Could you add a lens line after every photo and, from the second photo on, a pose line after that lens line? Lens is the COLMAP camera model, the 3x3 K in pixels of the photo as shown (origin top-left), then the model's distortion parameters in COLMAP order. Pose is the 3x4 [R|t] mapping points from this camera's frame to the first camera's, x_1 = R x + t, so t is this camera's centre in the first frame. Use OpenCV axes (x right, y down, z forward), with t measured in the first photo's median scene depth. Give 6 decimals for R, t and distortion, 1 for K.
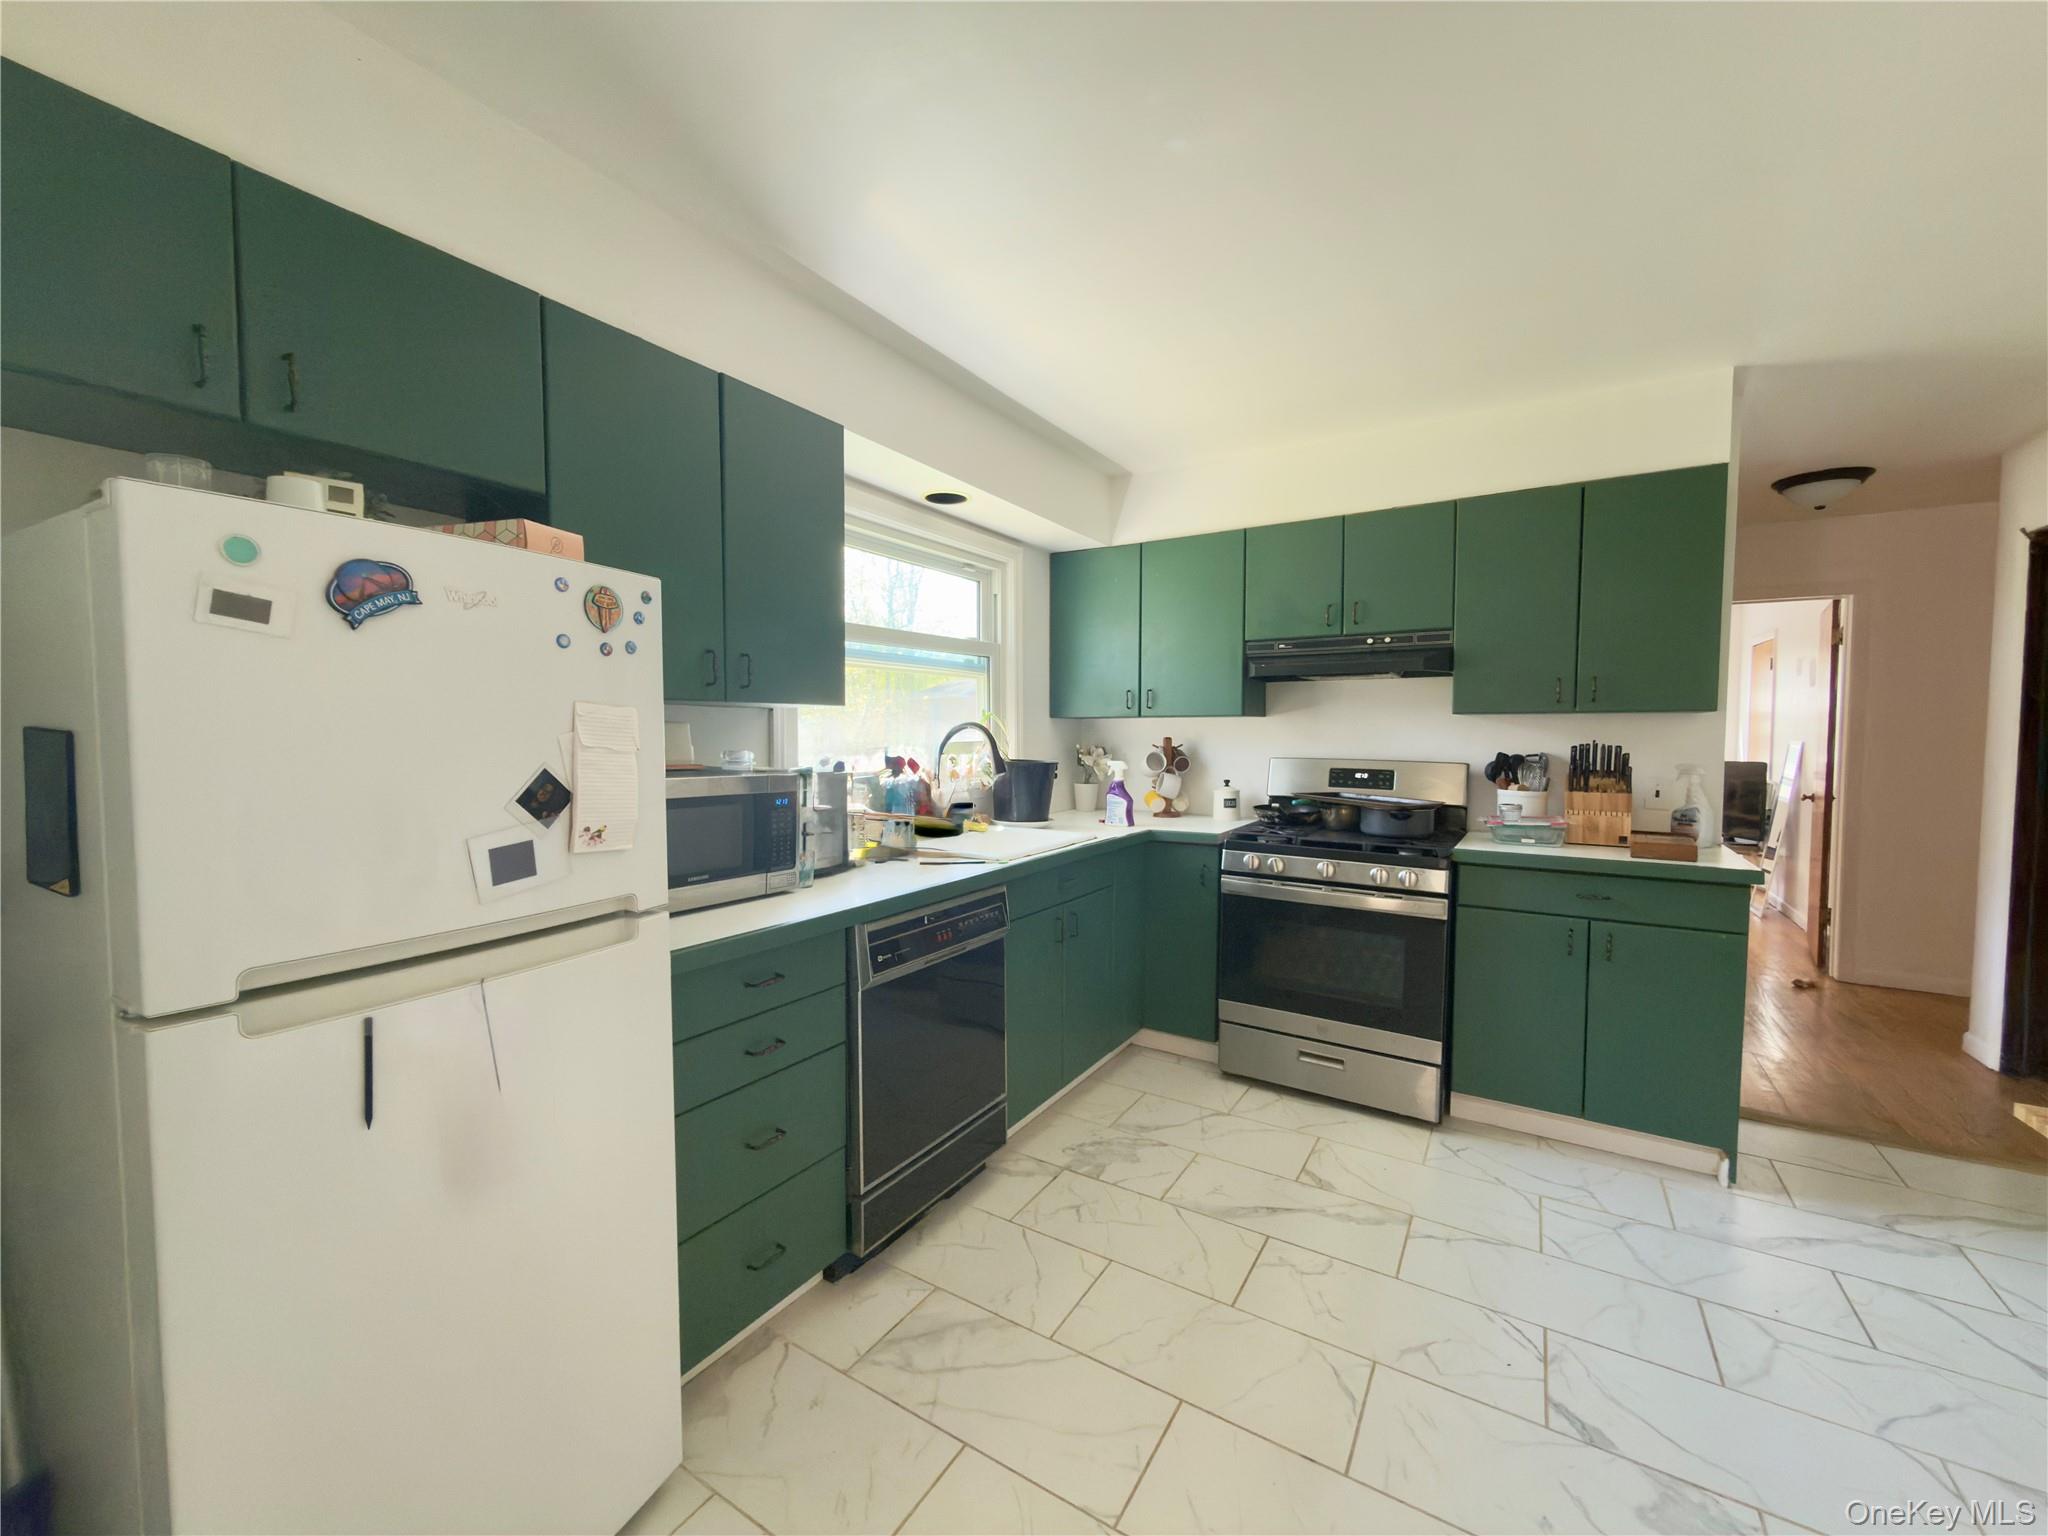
lens RADIAL K [[816.3, 0, 1024.5], [0, 816.3, 769.8], [0, 0, 1]] dist [0.004174, 0.000091]
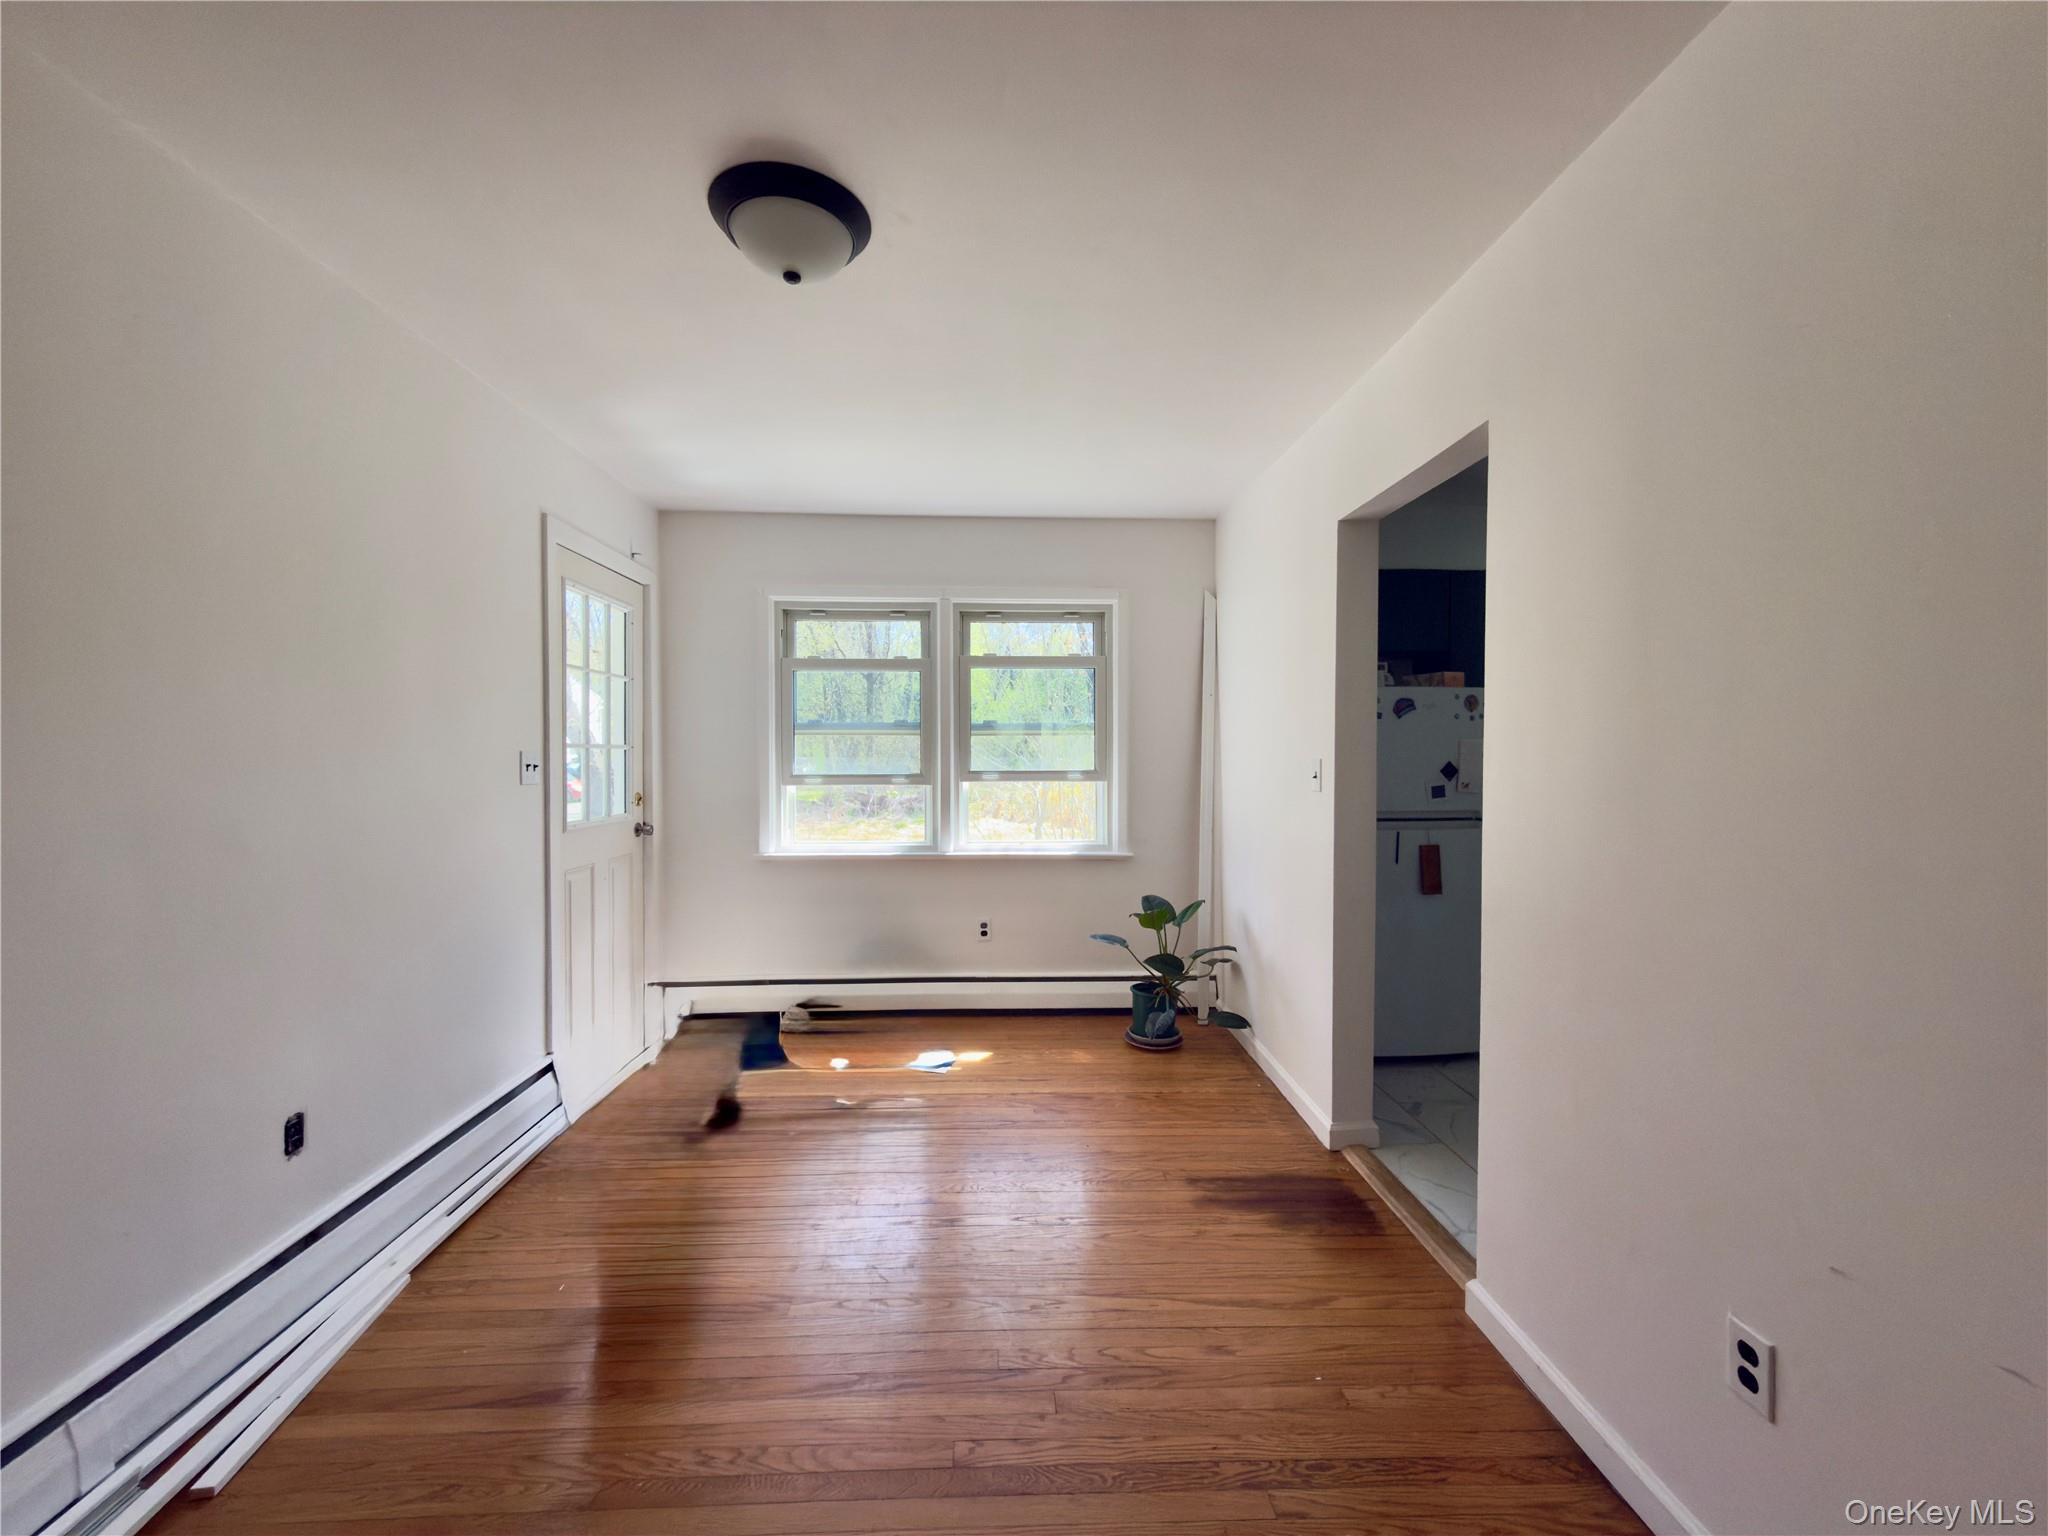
lens RADIAL K [[816.3, 0, 1022.7], [0, 816.3, 766.1], [0, 0, 1]] dist [0.004174, 0.000091]
pose [[0.571129, 0.012060, -0.820772, 0.902406], [-0.035649, 0.999313, -0.010122, 0.098400], [0.820086, 0.035040, 0.571167, -1.843556]]
